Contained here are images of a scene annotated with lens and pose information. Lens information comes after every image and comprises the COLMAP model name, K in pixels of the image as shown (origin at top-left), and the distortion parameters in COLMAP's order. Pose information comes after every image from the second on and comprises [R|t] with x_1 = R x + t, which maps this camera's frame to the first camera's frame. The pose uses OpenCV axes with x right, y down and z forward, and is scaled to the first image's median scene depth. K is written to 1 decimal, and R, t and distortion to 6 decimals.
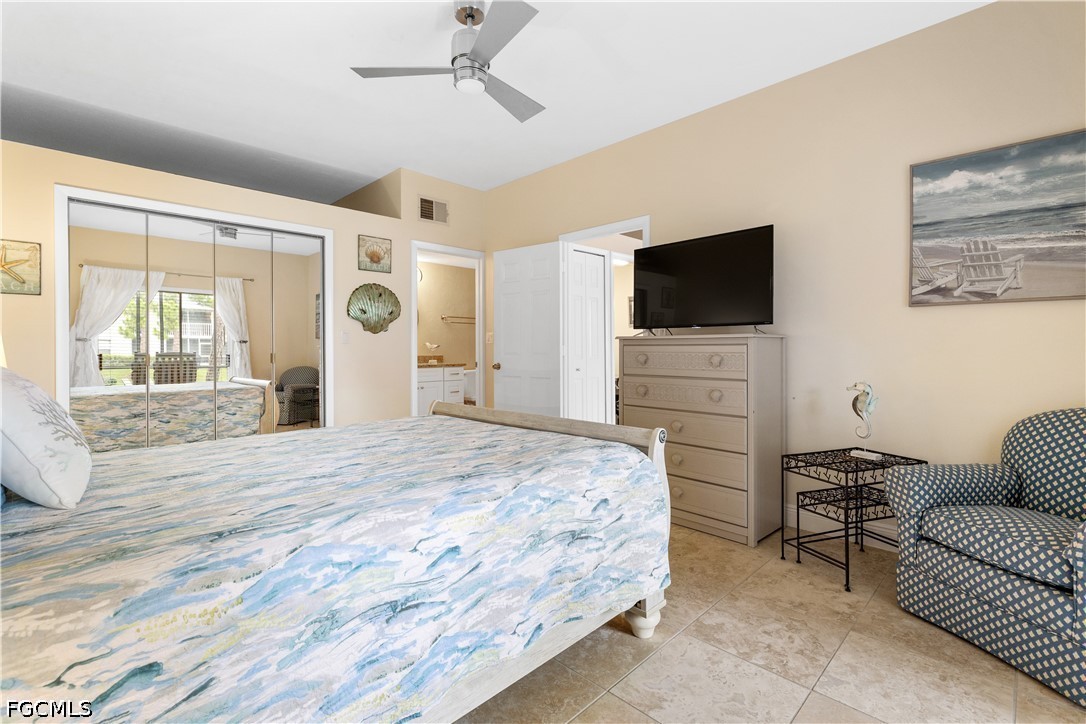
lens RADIAL K [[485.0, 0, 551.2], [0, 485.0, 358.6], [0, 0, 1]] dist [0.001822, 0.000039]
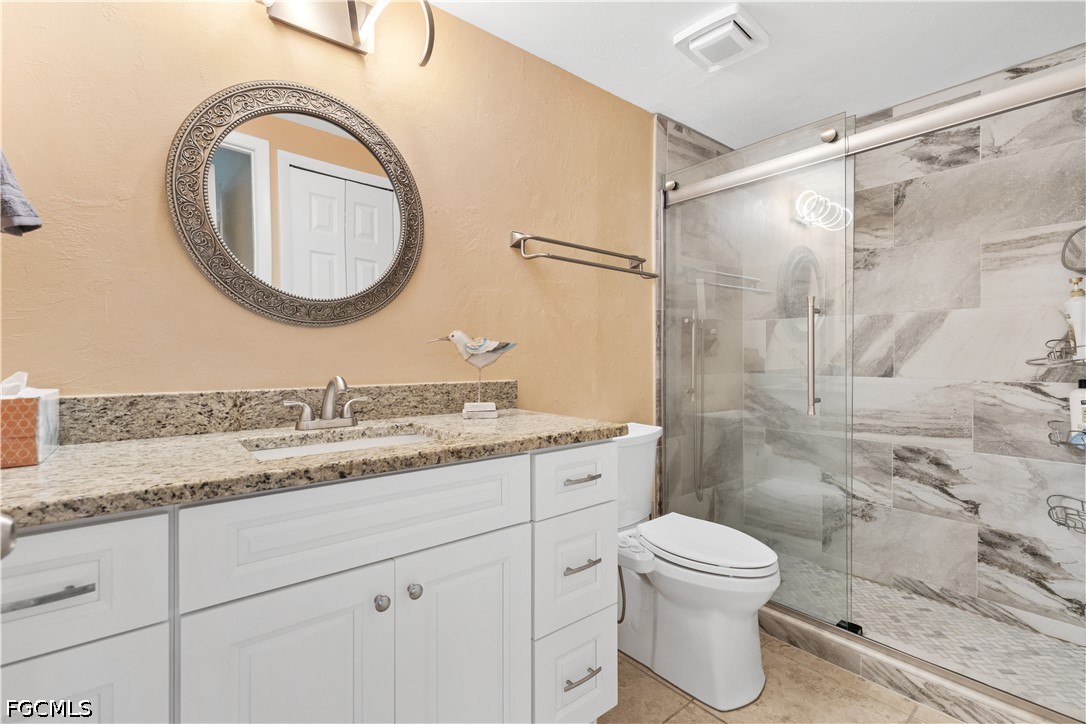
lens RADIAL K [[483.3, 0, 543.9], [0, 483.3, 356.6], [0, 0, 1]] dist [0.002712, 0.000049]
pose [[0.993608, 0.003403, -0.112830, -0.187934], [-0.005192, 0.999865, -0.015568, -0.017019], [0.112762, 0.016054, 0.993492, 0.775536]]
